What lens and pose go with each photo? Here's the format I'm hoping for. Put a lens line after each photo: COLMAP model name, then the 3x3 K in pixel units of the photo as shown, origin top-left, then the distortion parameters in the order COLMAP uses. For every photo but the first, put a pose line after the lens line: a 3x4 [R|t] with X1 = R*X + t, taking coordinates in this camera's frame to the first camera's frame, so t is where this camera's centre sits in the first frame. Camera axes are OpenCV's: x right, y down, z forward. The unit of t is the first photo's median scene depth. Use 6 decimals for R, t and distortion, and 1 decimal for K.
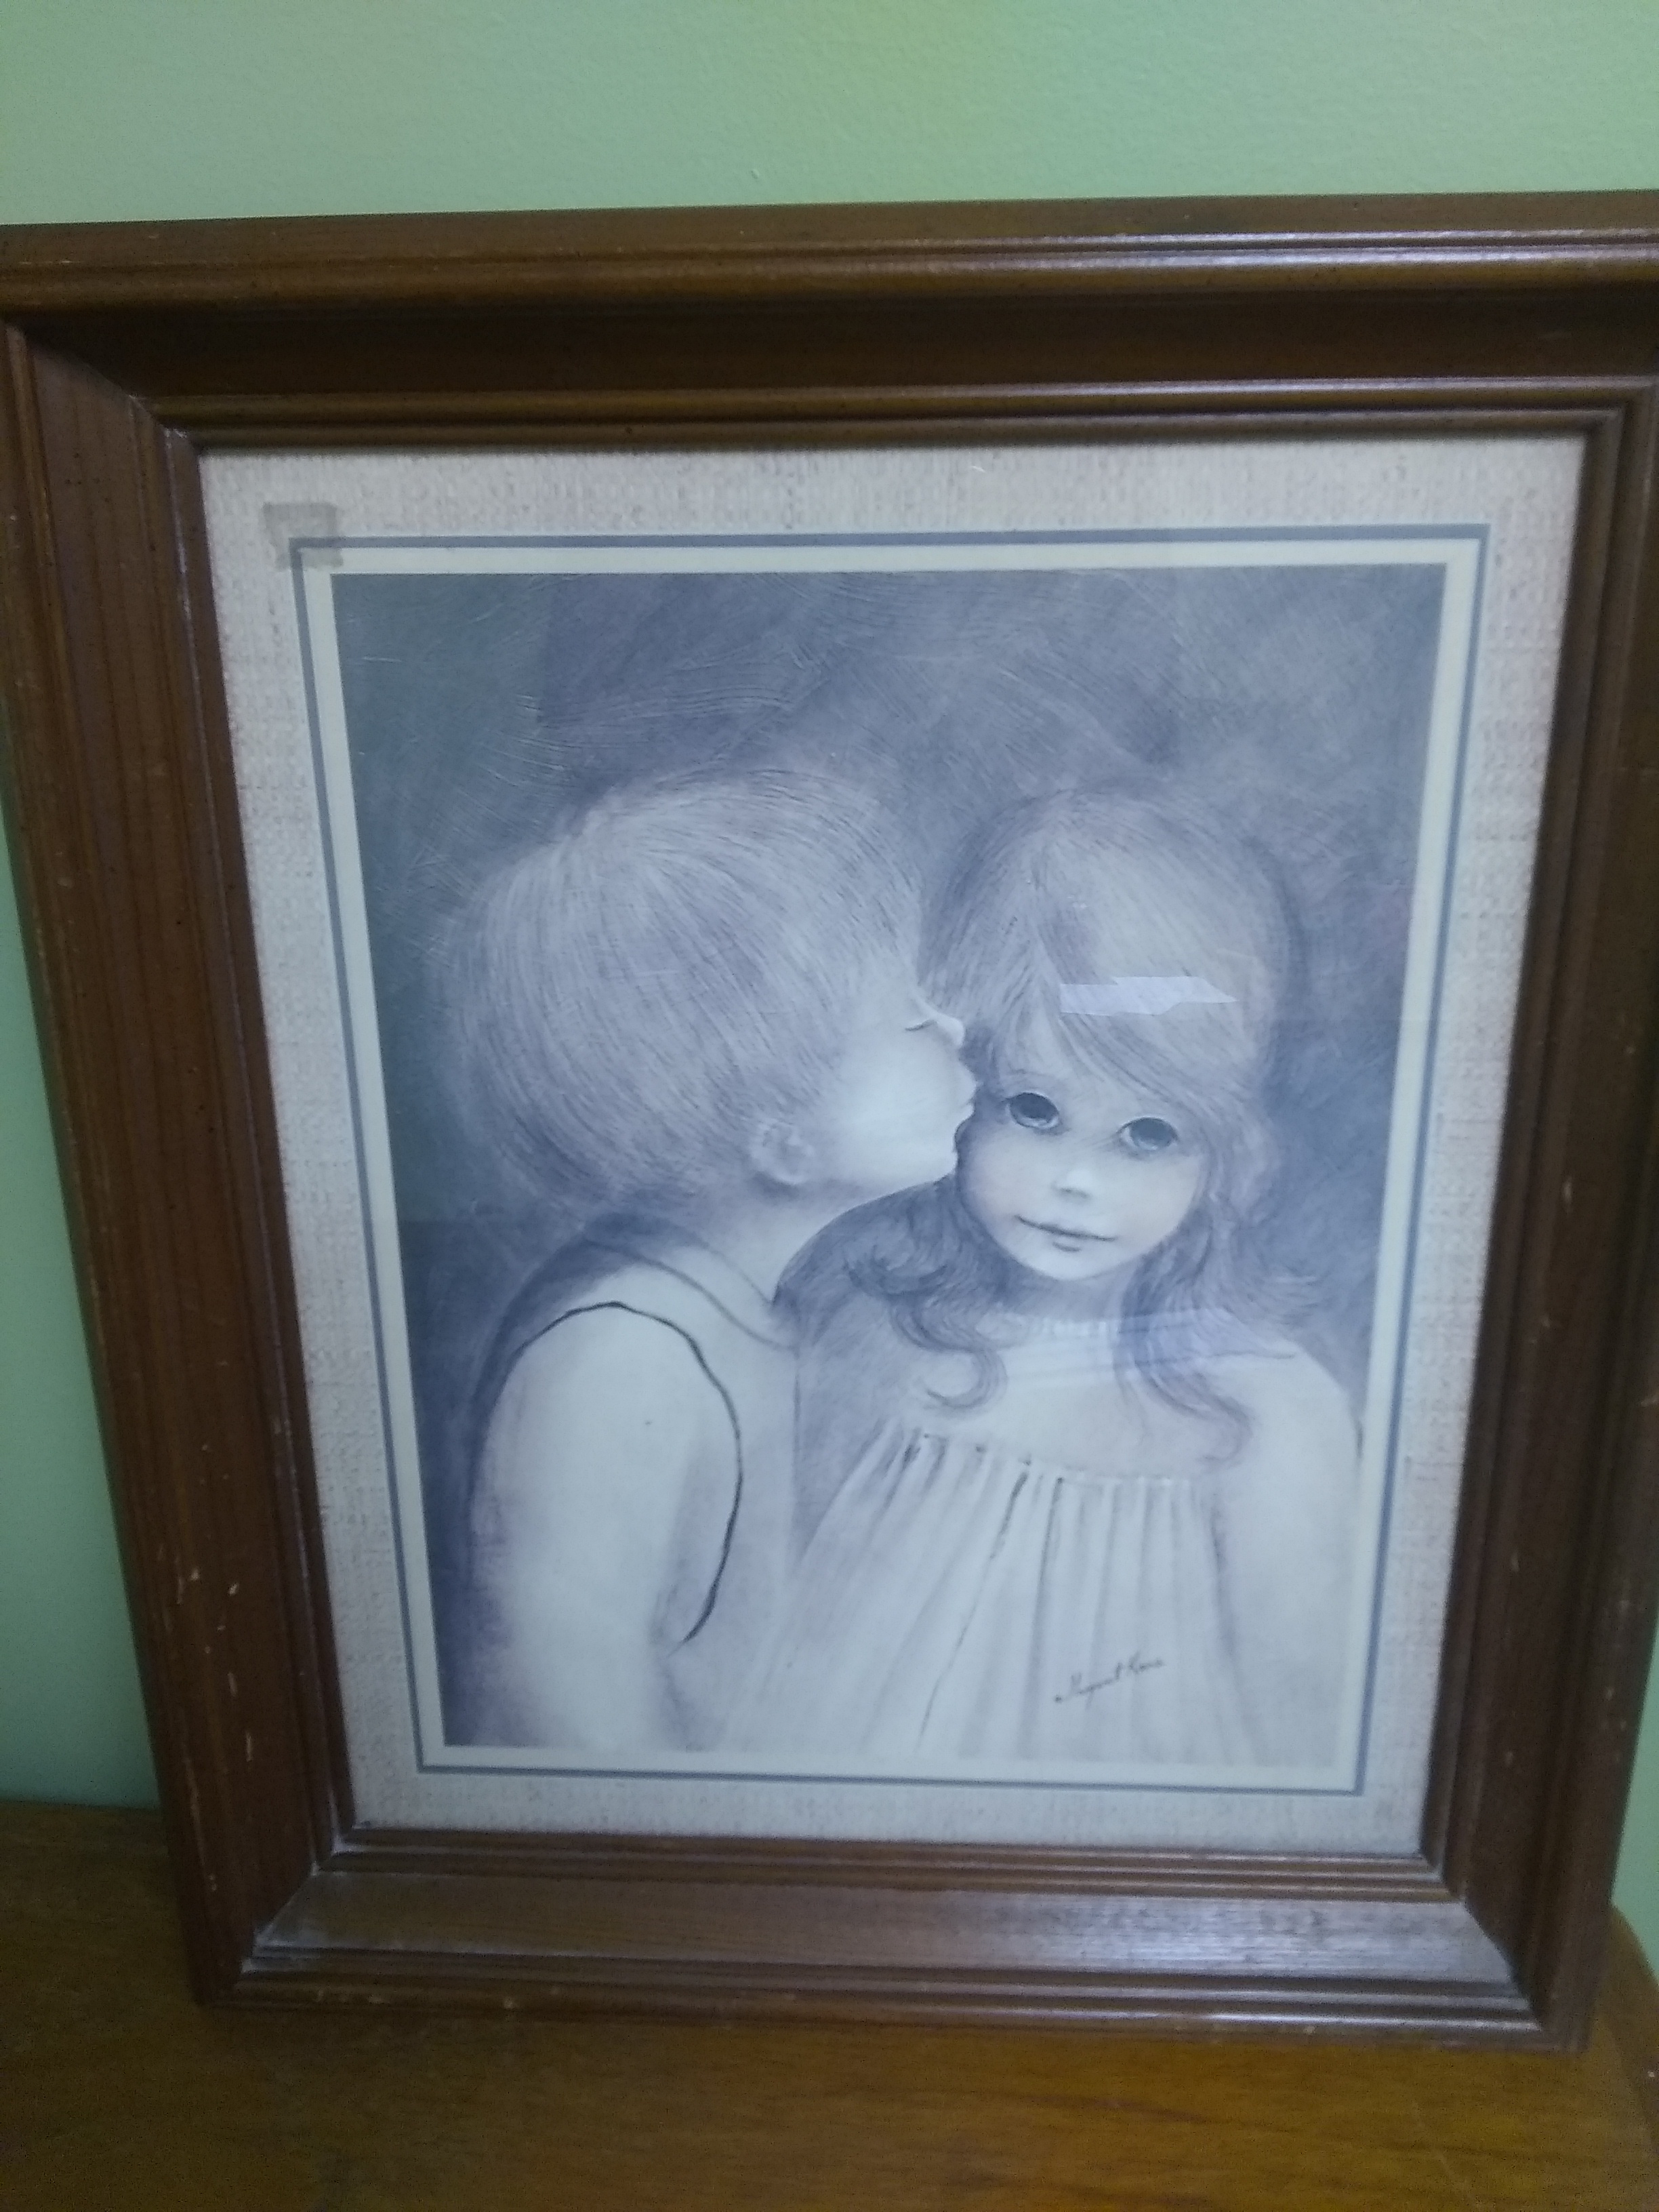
lens RADIAL K [[1599.6, 0, 829.5], [0, 1599.6, 1106.0], [0, 0, 1]] dist [-0.001084, -0.059733]
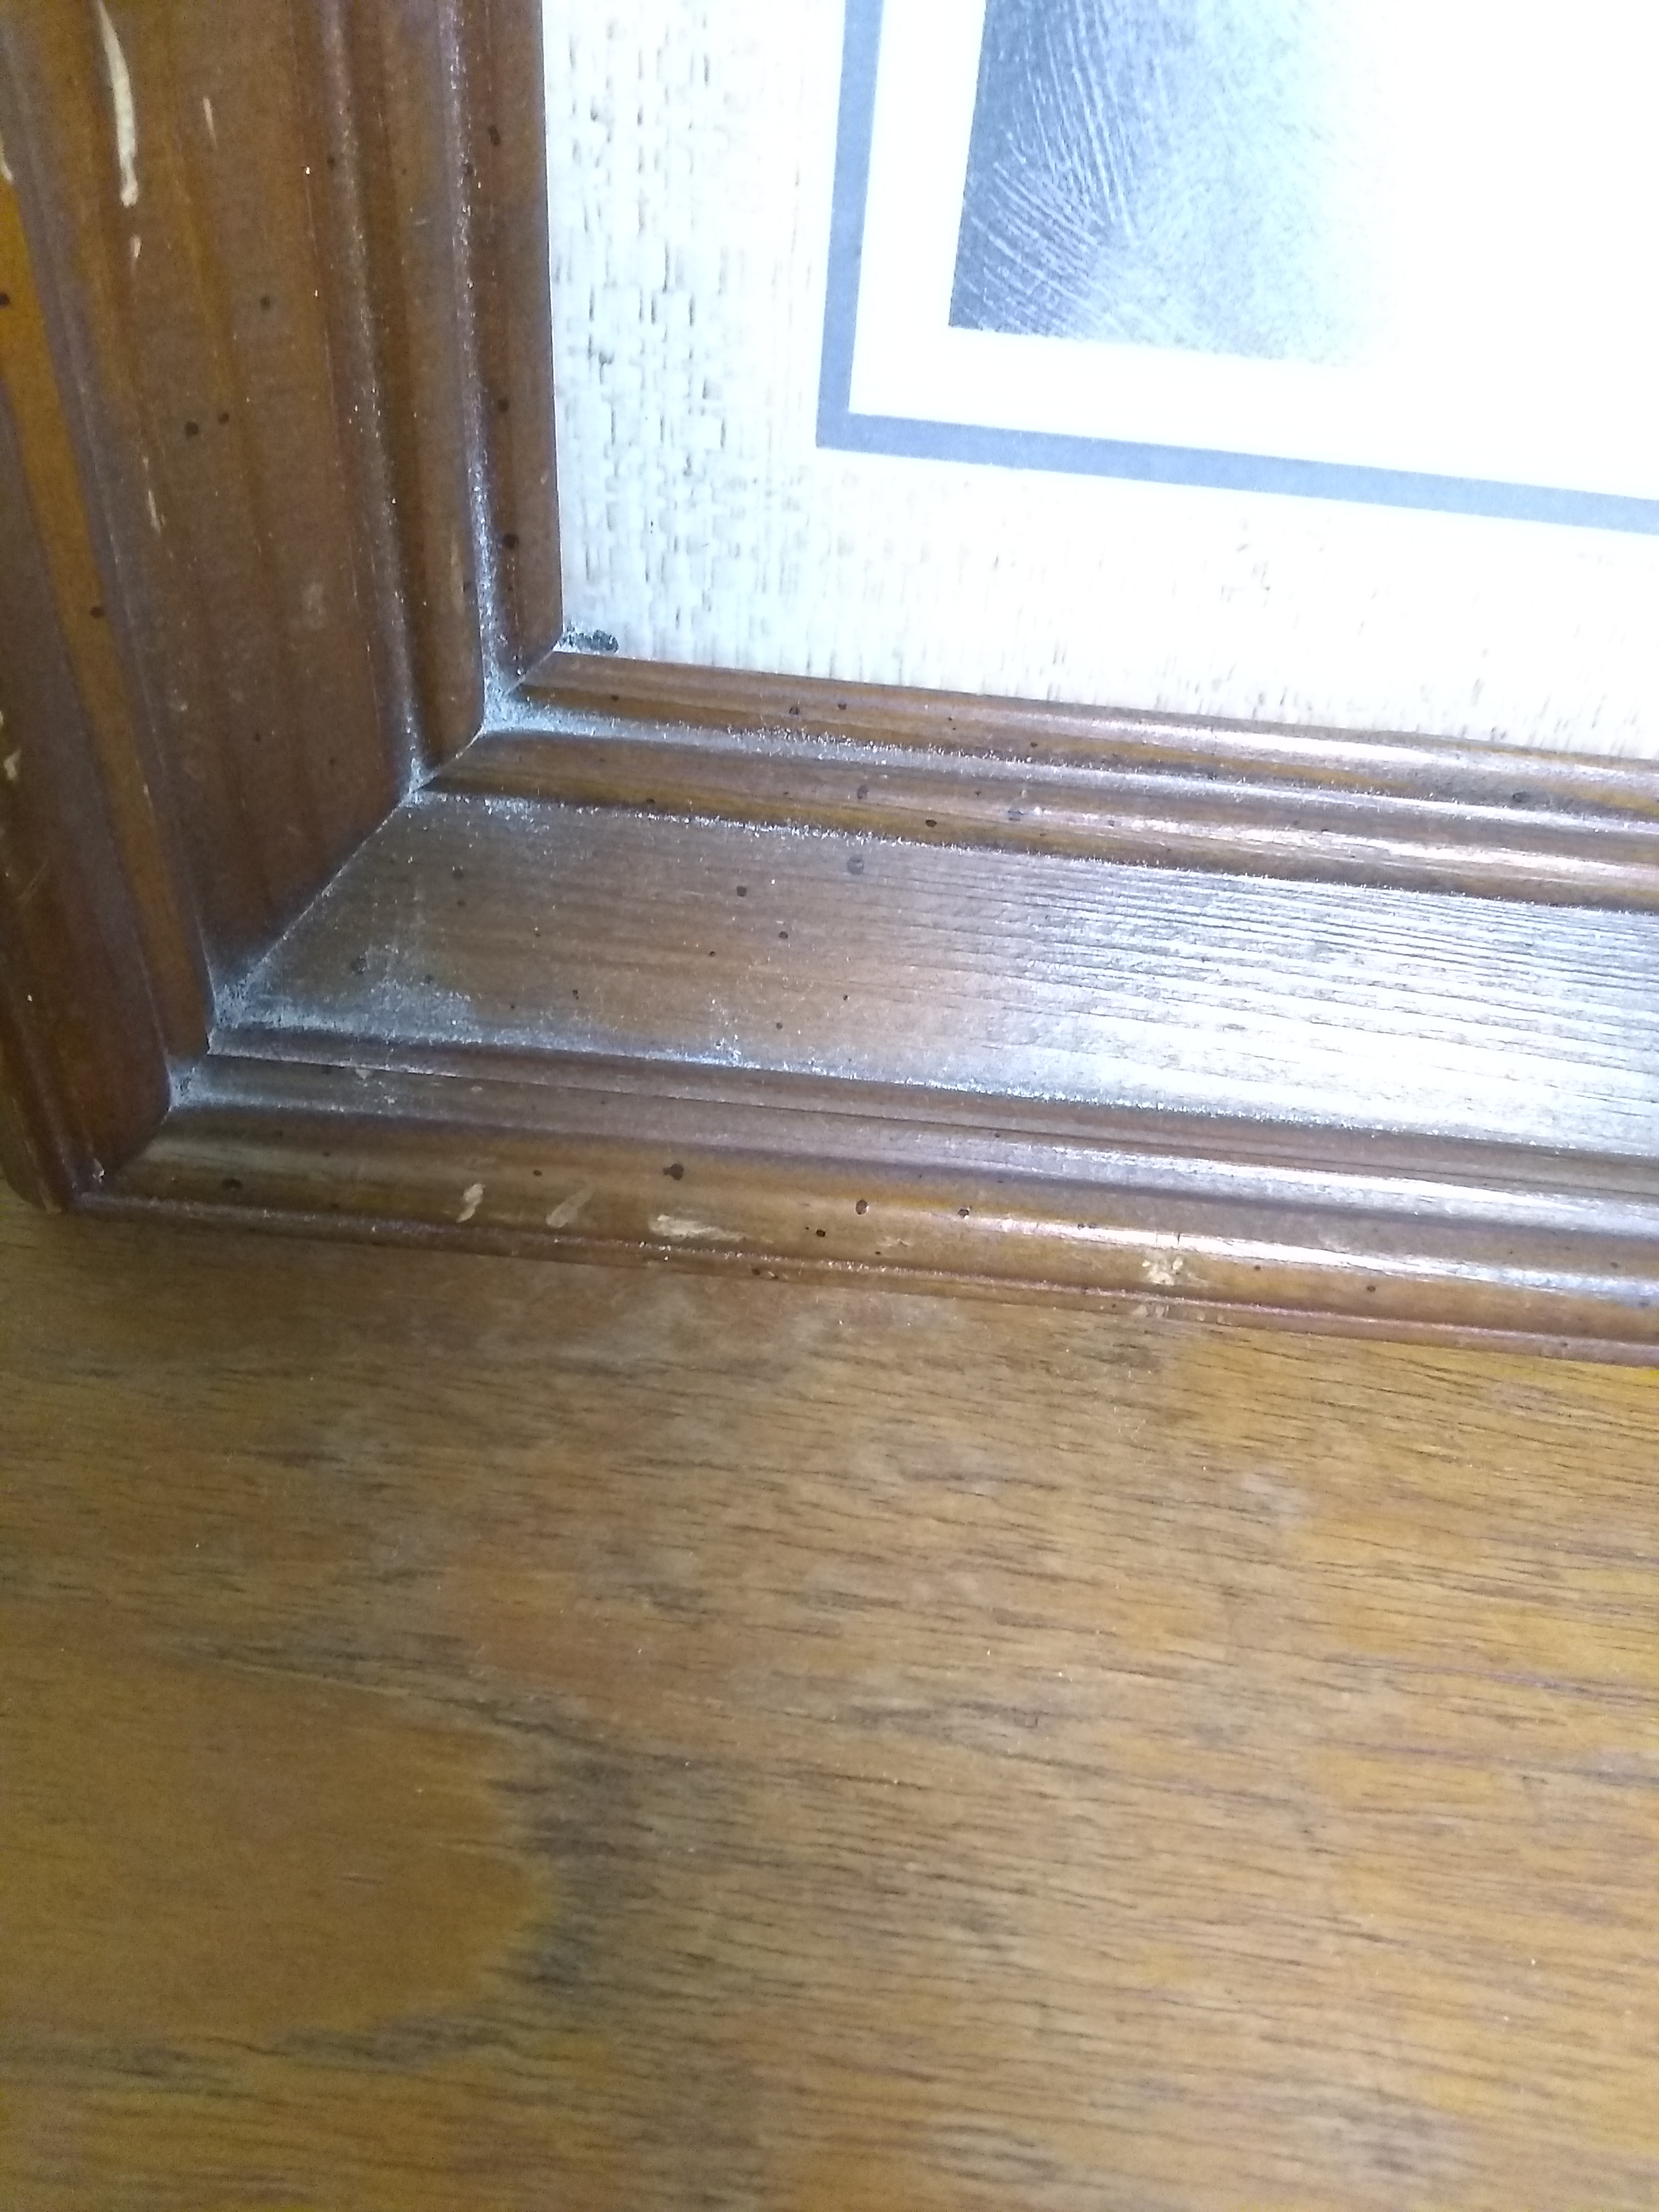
lens RADIAL K [[1599.6, 0, 829.5], [0, 1599.6, 1106.0], [0, 0, 1]] dist [-0.001084, -0.059733]
pose [[0.995594, 0.074490, 0.056951, -0.267991], [-0.092396, 0.882832, 0.460511, 0.401715], [-0.015975, -0.463744, 0.885825, 0.738075]]
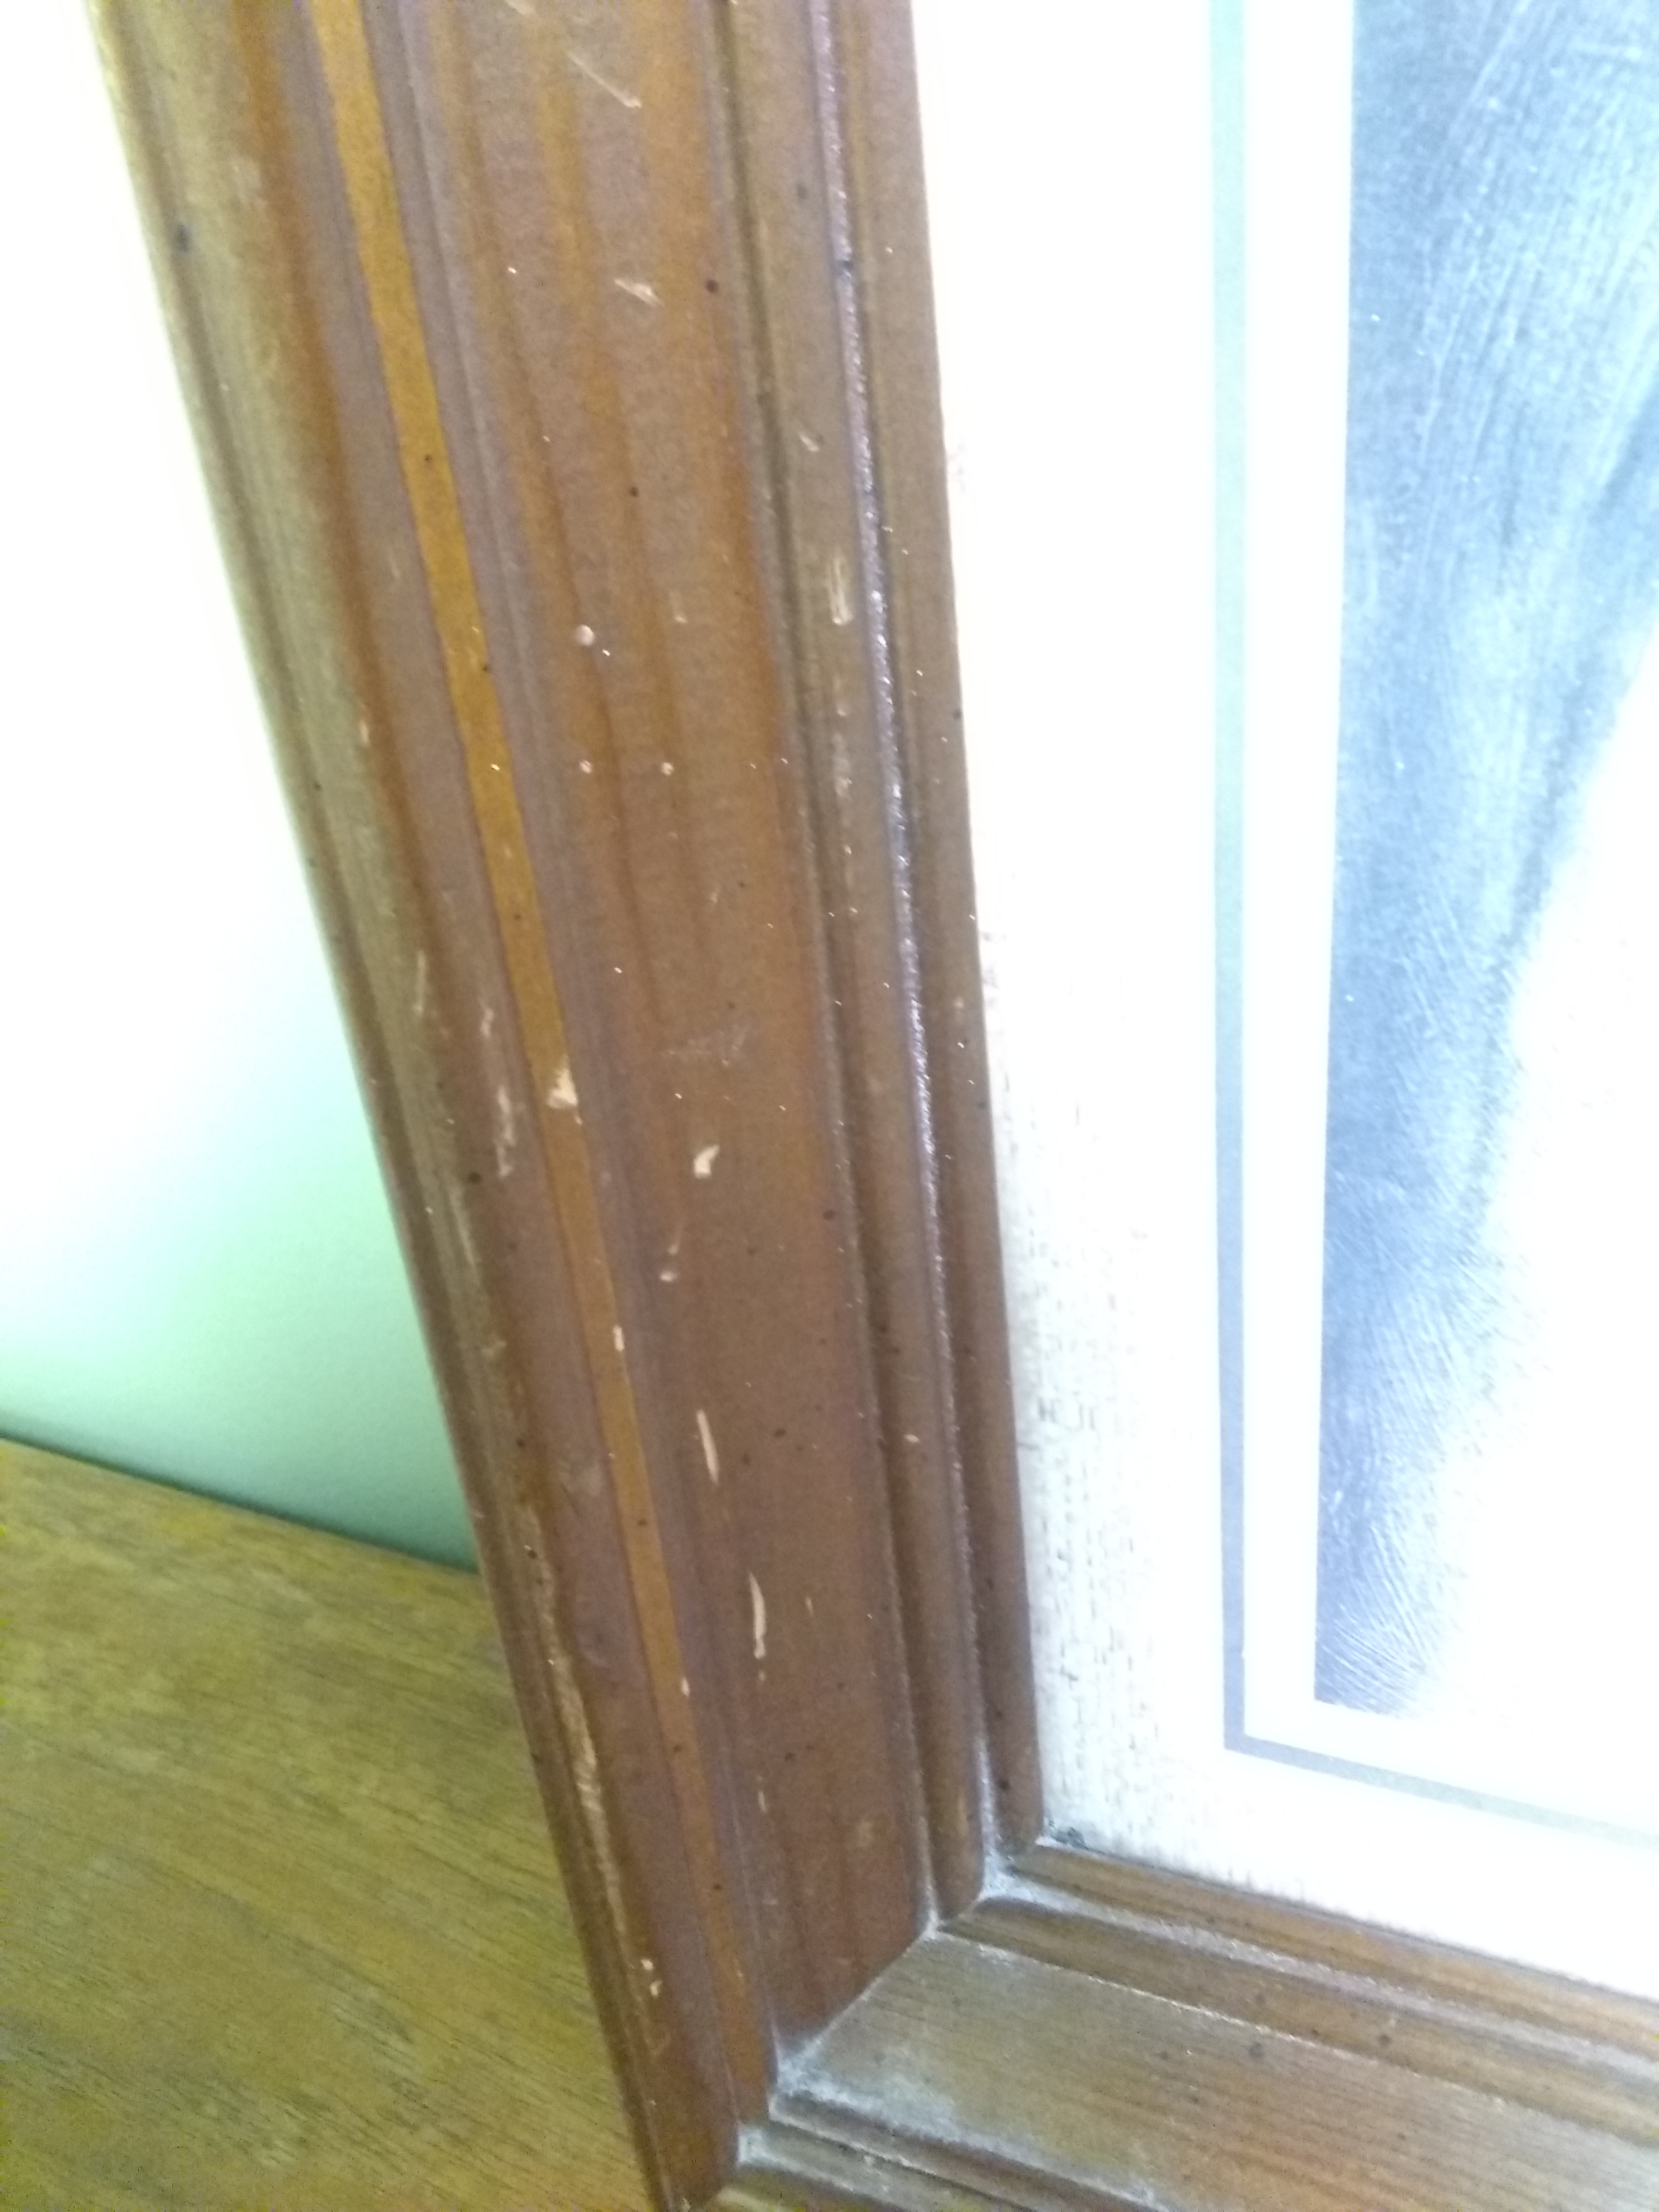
lens RADIAL K [[1630.7, 0, 829.5], [0, 1630.7, 1106.0], [0, 0, 1]] dist [-0.060529, -0.003001]
pose [[0.923308, 0.073657, -0.376930, -0.220127], [-0.005762, 0.983983, 0.178169, 0.223804], [0.384016, -0.162333, 0.908944, 0.685091]]
